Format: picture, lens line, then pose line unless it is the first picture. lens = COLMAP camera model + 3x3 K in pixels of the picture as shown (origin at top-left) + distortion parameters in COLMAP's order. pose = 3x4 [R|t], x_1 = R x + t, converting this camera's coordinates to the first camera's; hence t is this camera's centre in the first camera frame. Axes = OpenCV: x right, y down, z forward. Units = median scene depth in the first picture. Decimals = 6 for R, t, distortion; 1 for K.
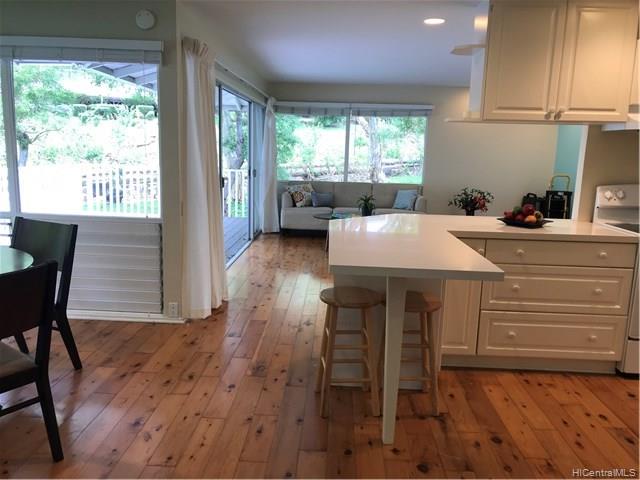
lens RADIAL K [[526.7, 0, 318.8], [0, 526.7, 242.0], [0, 0, 1]] dist [0.019455, -0.013488]
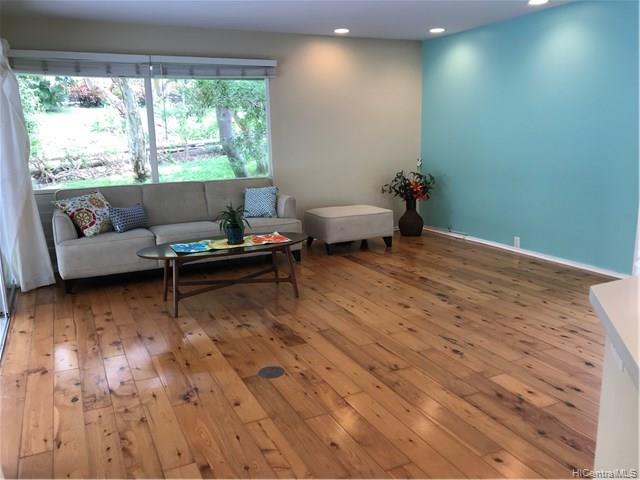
lens RADIAL K [[526.7, 0, 318.1], [0, 526.7, 236.7], [0, 0, 1]] dist [0.019455, -0.013488]
pose [[0.879394, -0.140489, 0.454894, -0.077549], [0.130798, 0.989997, 0.052892, -0.061665], [-0.457775, 0.012987, 0.888973, 0.371260]]
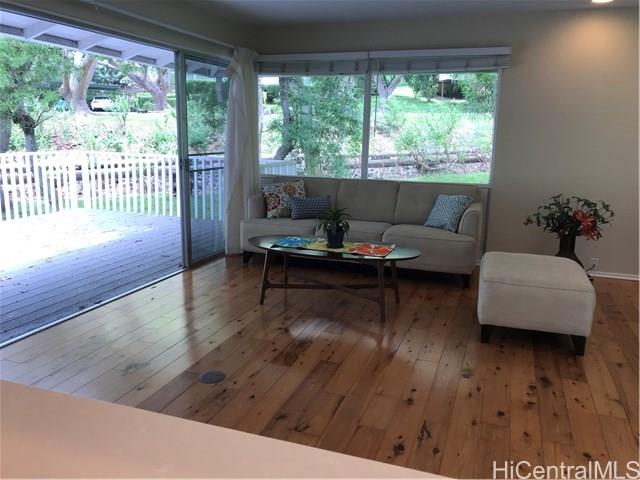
lens RADIAL K [[526.7, 0, 321.6], [0, 526.7, 237.4], [0, 0, 1]] dist [0.019455, -0.013488]
pose [[0.953259, 0.048142, -0.298294, 0.204609], [-0.043350, 0.998803, 0.022663, -0.058363], [0.299028, -0.008673, 0.954205, 0.396929]]
